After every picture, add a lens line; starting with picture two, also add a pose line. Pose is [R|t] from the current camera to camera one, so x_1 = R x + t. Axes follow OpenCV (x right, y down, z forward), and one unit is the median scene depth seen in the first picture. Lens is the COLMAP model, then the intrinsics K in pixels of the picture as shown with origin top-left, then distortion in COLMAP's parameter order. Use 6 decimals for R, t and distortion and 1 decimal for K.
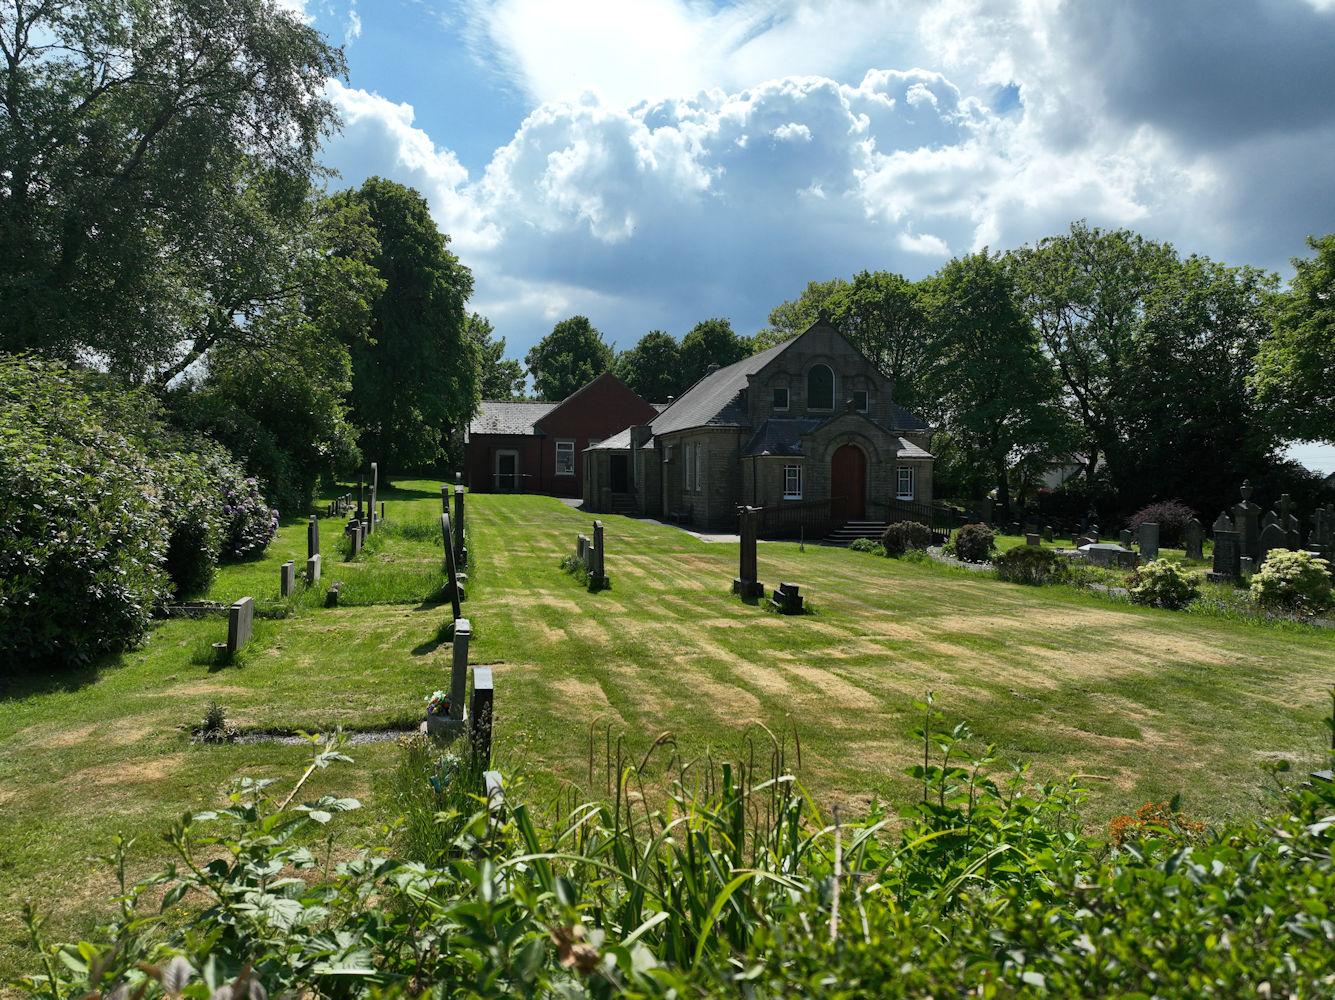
lens RADIAL K [[937.0, 0, 672.9], [0, 937.0, 498.4], [0, 0, 1]] dist [0.003044, 0.010202]
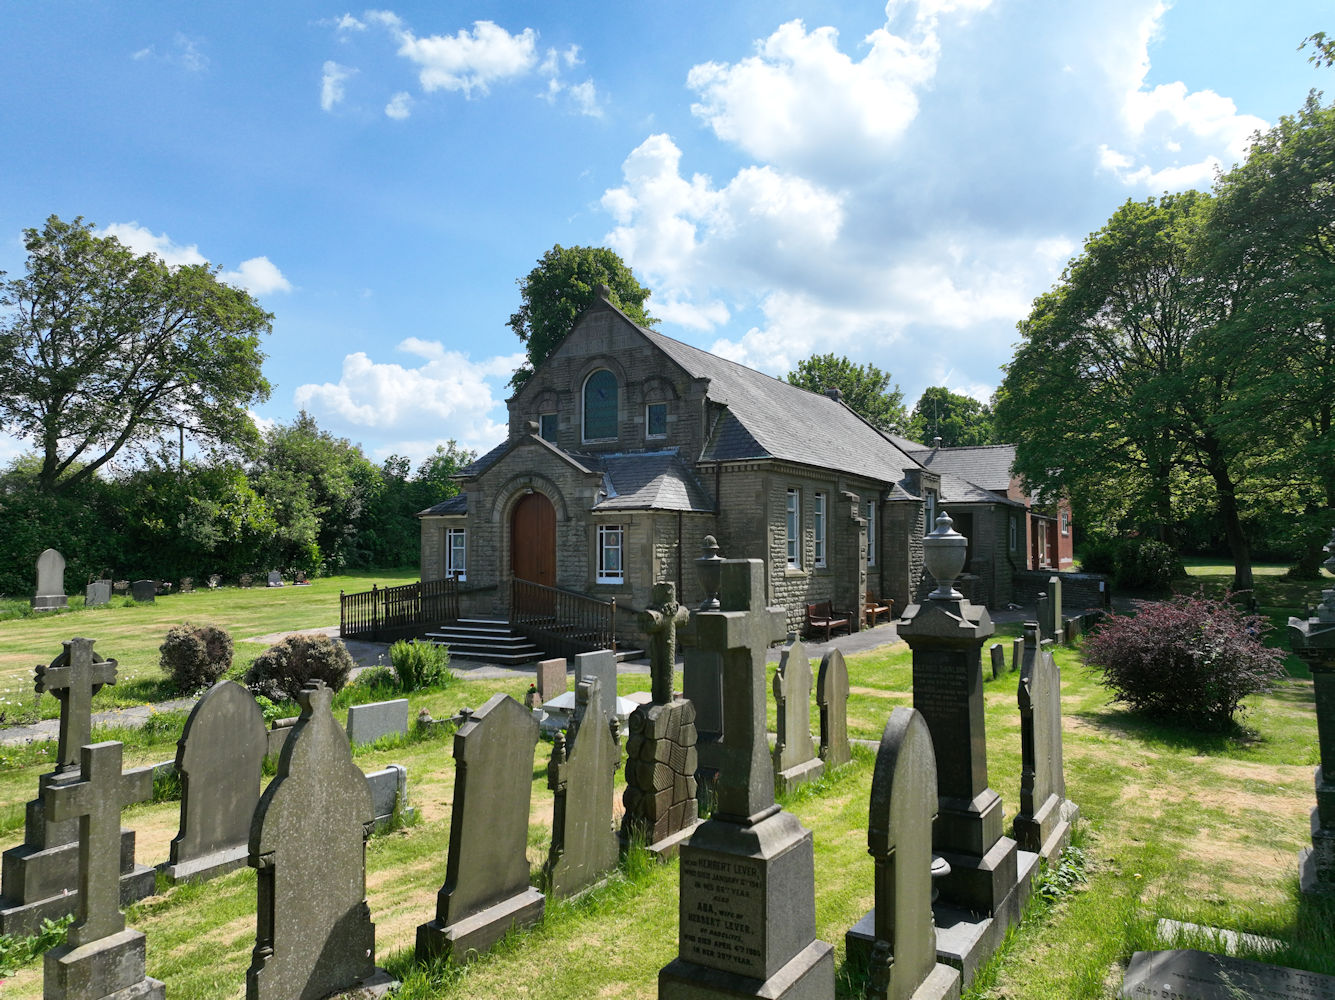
lens RADIAL K [[937.0, 0, 672.9], [0, 937.0, 498.4], [0, 0, 1]] dist [0.003044, 0.010202]
pose [[0.712704, -0.050638, -0.699634, 0.385263], [-0.003323, 0.997136, -0.075556, -0.004128], [0.701457, 0.056174, 0.710495, 0.351920]]
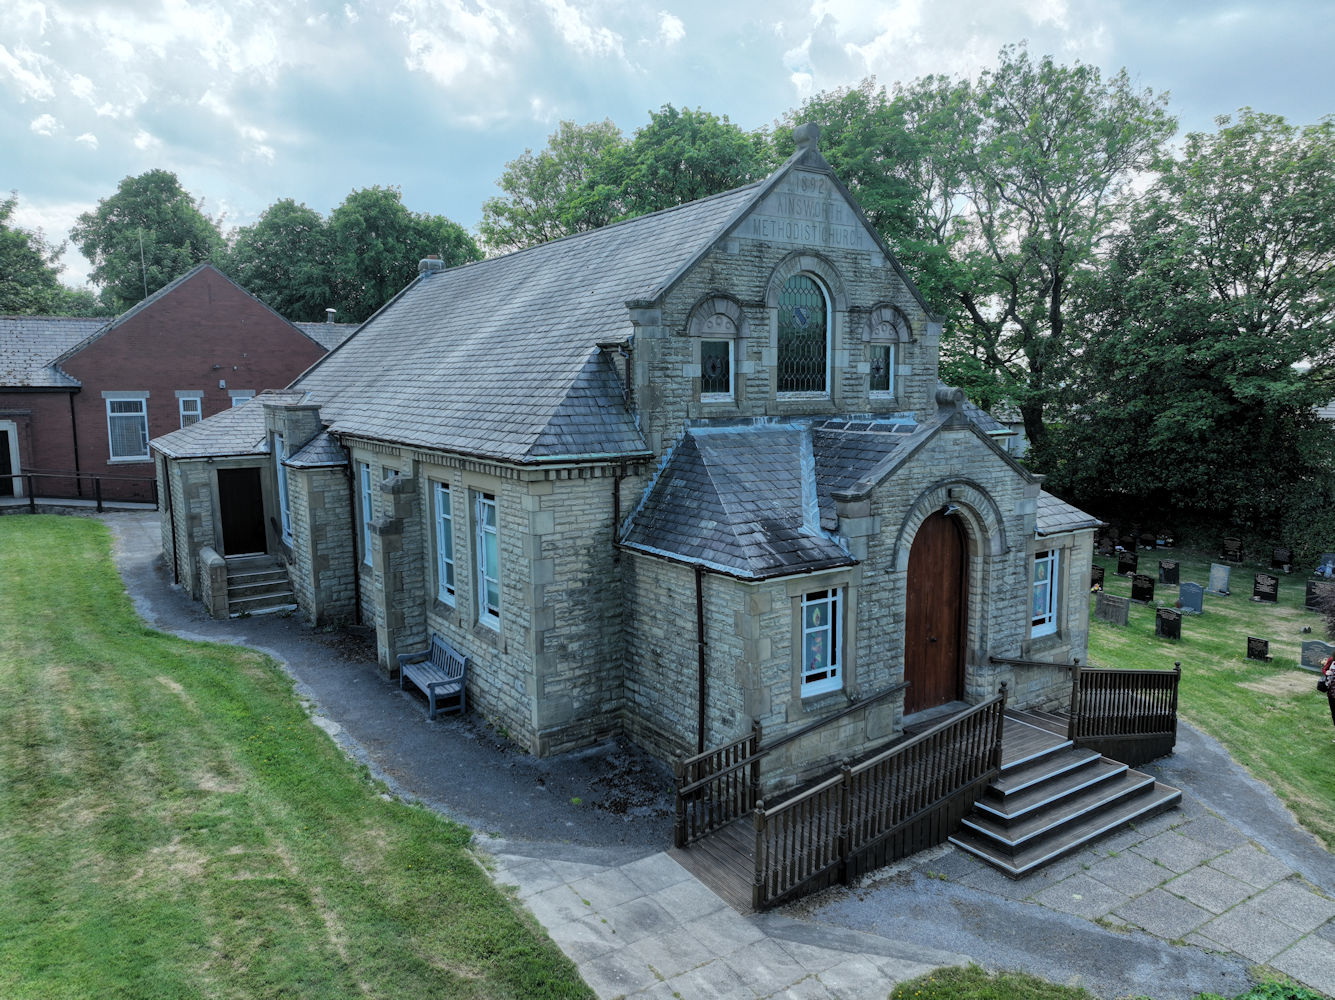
lens RADIAL K [[937.0, 0, 672.9], [0, 937.0, 498.4], [0, 0, 1]] dist [0.003044, 0.010202]
pose [[0.933433, -0.056726, 0.354238, -0.019015], [0.016603, 0.993193, 0.115295, -0.058967], [-0.358367, -0.101739, 0.928021, 0.396225]]
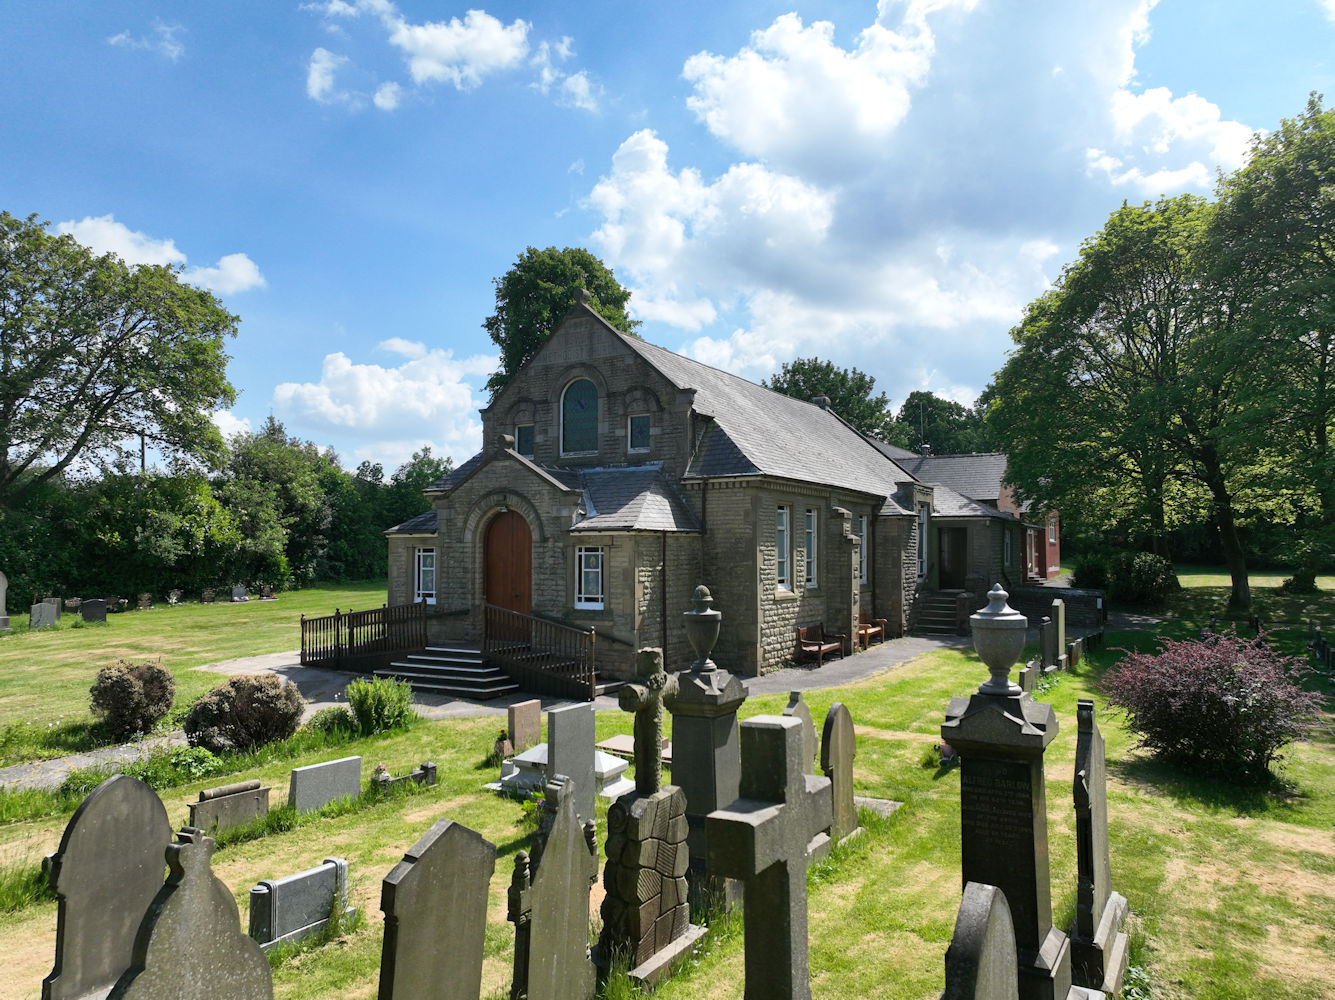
lens RADIAL K [[937.0, 0, 672.9], [0, 937.0, 498.4], [0, 0, 1]] dist [0.003044, 0.010202]
pose [[0.726415, -0.050730, -0.685381, 0.370782], [-0.002968, 0.997031, -0.076943, -0.011678], [0.687250, 0.057926, 0.724108, 0.365530]]
